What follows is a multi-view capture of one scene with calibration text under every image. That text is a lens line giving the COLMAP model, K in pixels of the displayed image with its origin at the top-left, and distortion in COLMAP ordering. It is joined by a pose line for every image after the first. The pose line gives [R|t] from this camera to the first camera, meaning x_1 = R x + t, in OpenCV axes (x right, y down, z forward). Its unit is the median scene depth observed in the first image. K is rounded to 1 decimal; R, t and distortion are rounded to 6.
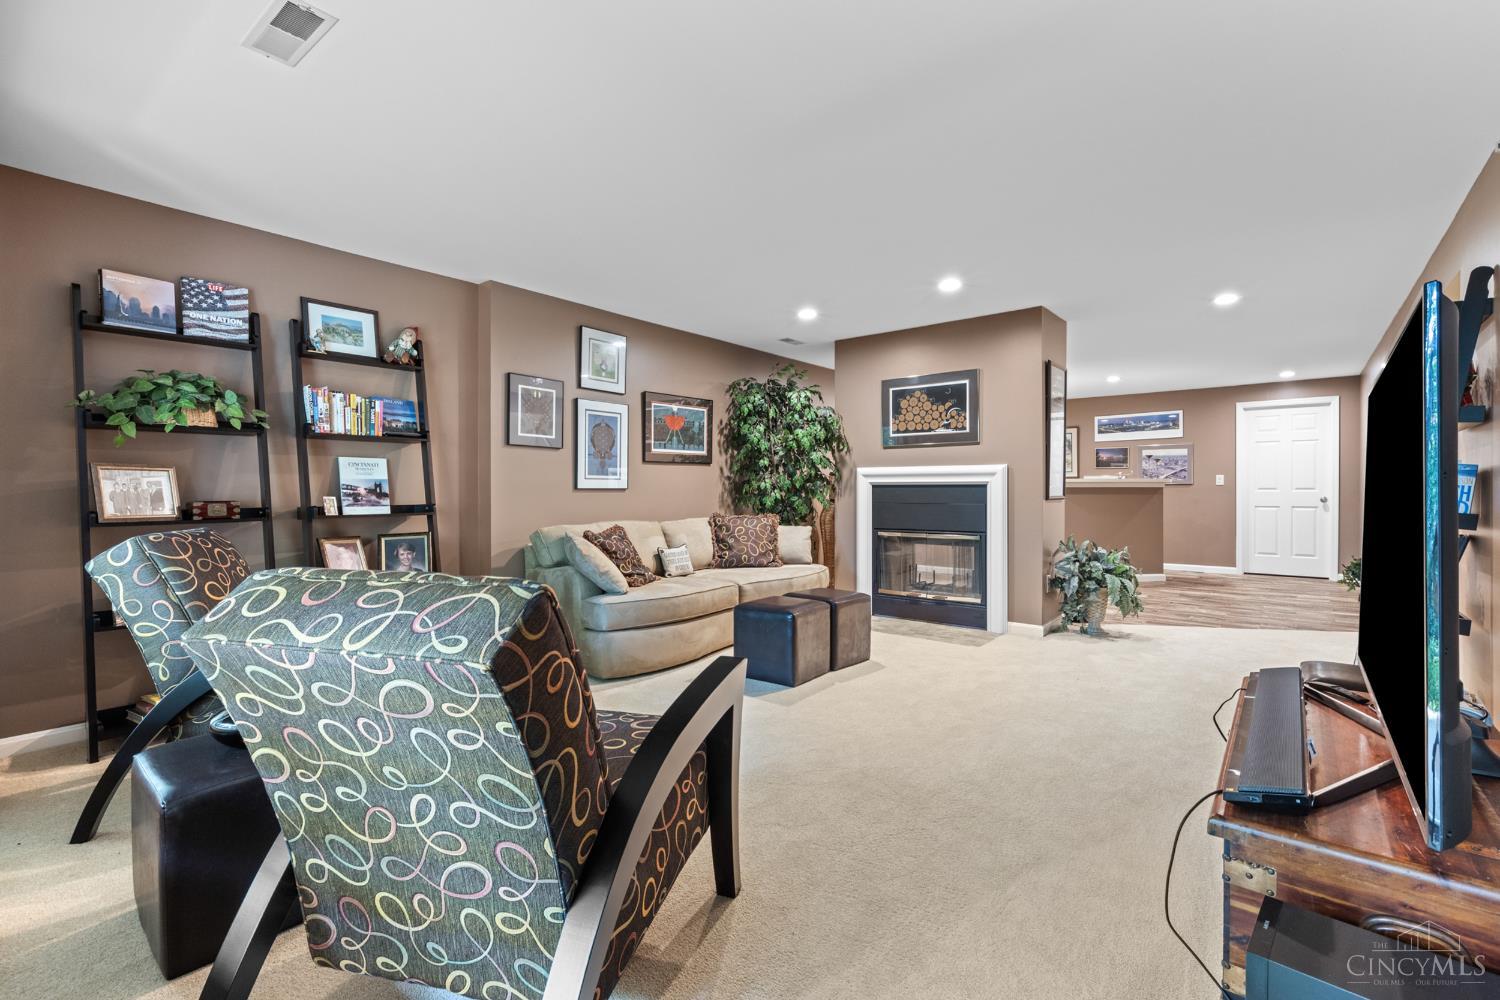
lens RADIAL K [[676.7, 0, 742.2], [0, 676.7, 494.8], [0, 0, 1]] dist [0.003102, 0.000390]
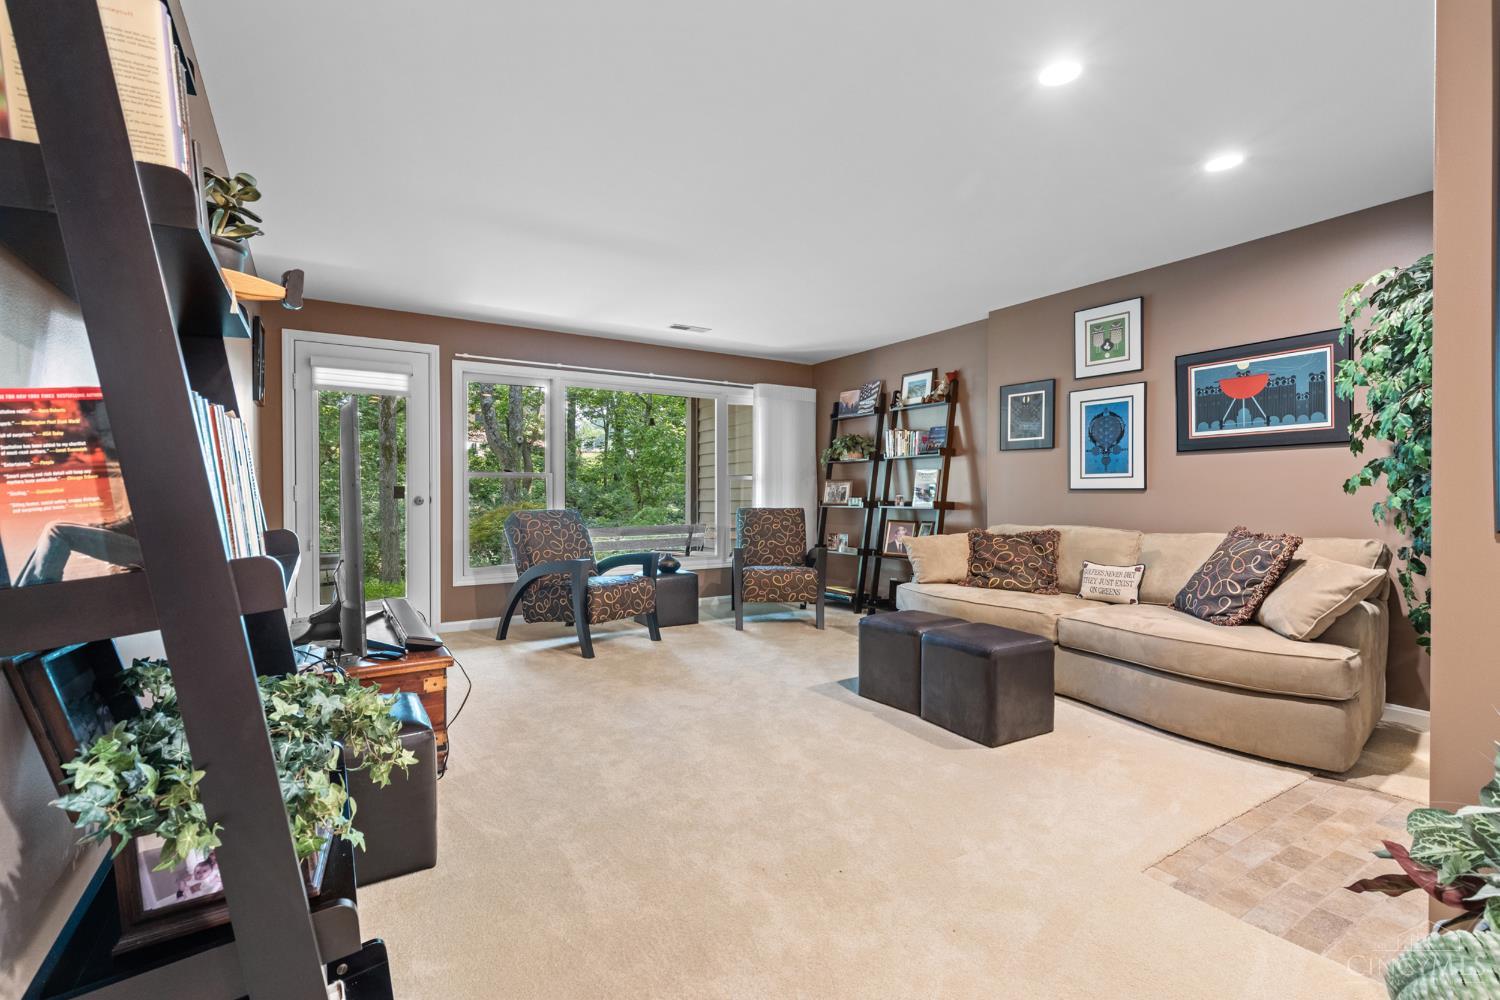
lens RADIAL K [[676.7, 0, 754.8], [0, 676.7, 503.9], [0, 0, 1]] dist [0.003102, 0.000390]
pose [[-0.321125, 0.015620, -0.946908, 0.767274], [-0.009679, 0.999758, 0.019775, -0.002351], [0.946987, 0.015515, -0.320896, 0.868500]]
